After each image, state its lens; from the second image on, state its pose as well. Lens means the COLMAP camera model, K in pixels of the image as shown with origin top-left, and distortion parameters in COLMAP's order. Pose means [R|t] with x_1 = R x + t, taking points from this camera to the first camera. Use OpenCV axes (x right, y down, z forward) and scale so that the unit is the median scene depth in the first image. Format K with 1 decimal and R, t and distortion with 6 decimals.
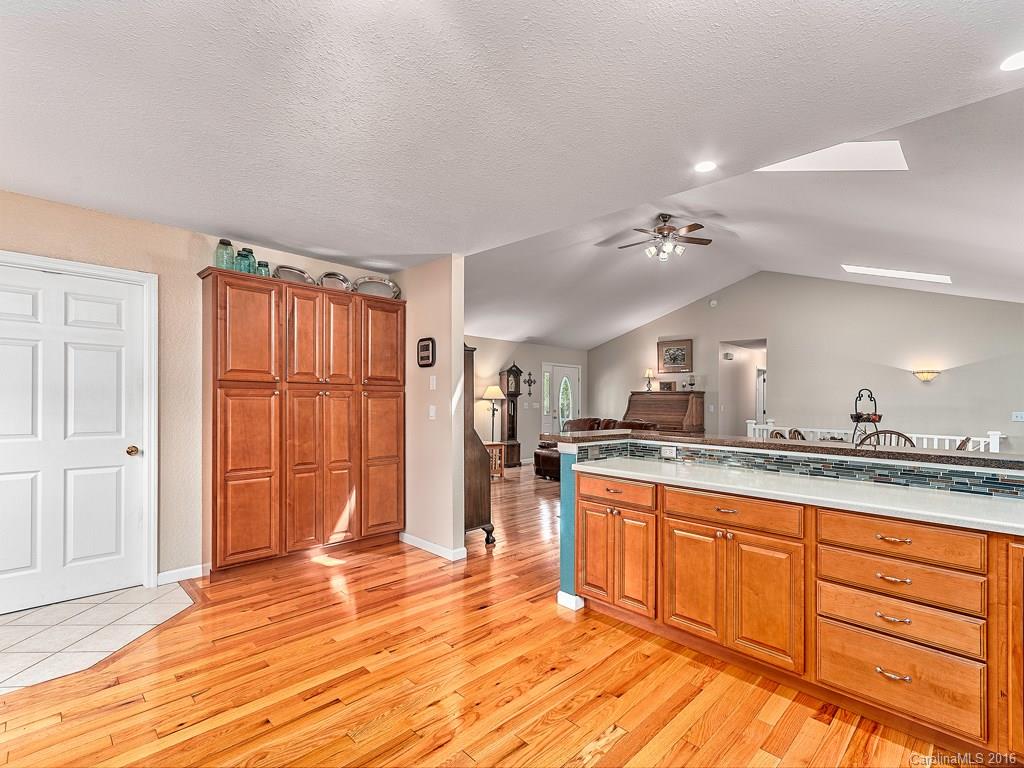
lens RADIAL K [[484.8, 0, 512.1], [0, 484.8, 388.7], [0, 0, 1]] dist [0.003885, 0.000019]
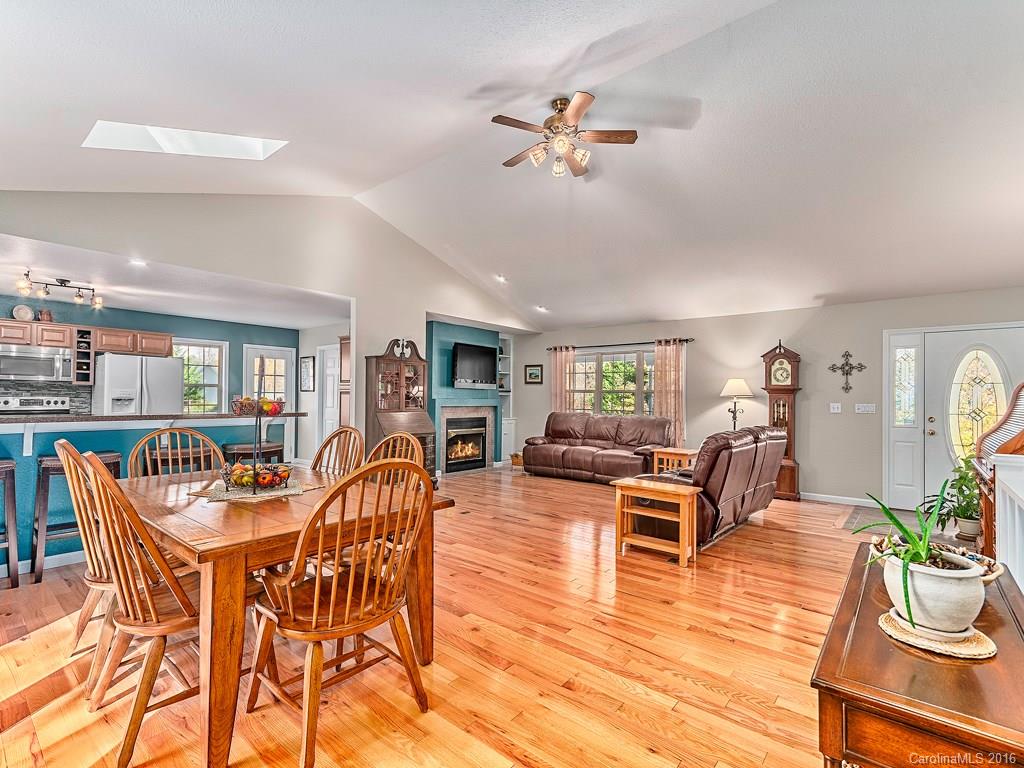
lens RADIAL K [[484.8, 0, 513.6], [0, 484.8, 391.5], [0, 0, 1]] dist [0.003885, 0.000019]
pose [[0.087079, -0.009717, -0.996154, 0.595695], [-0.001640, 0.999950, -0.009898, 0.021199], [0.996200, 0.002496, 0.087058, 0.549669]]
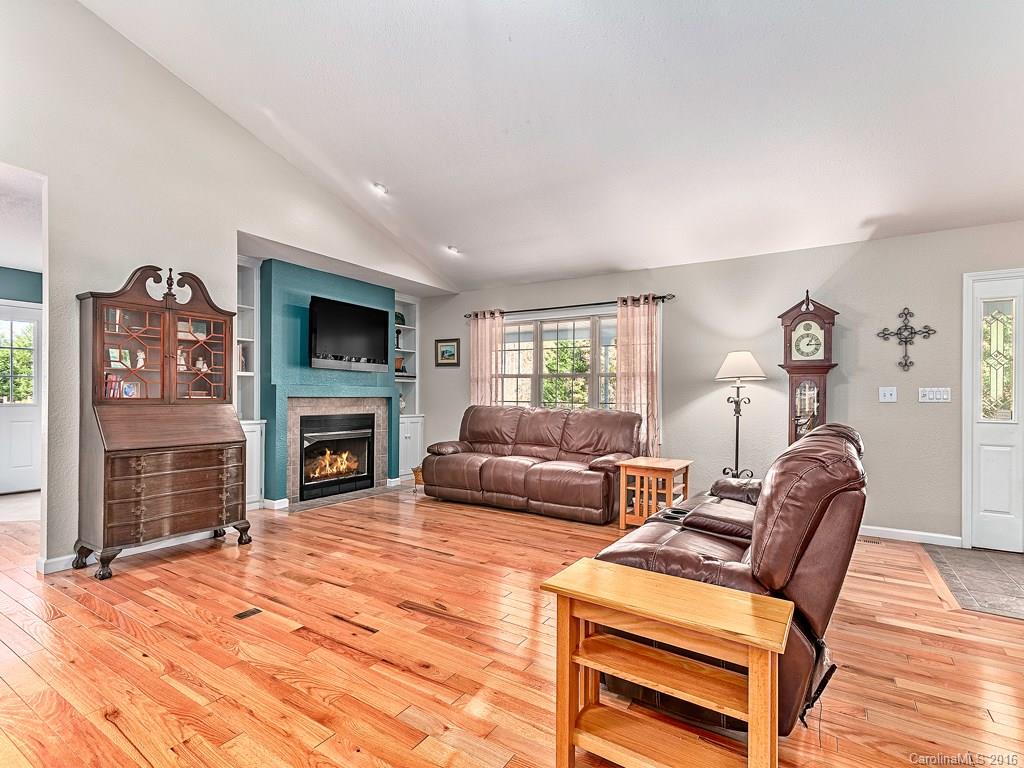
lens RADIAL K [[532.4, 0, 509.5], [0, 532.4, 388.8], [0, 0, 1]] dist [-0.003830, 0.000275]
pose [[0.193762, -0.005666, -0.981032, 0.395978], [0.002050, 0.999983, -0.005371, 0.032096], [0.981046, -0.000970, 0.193771, 0.612113]]
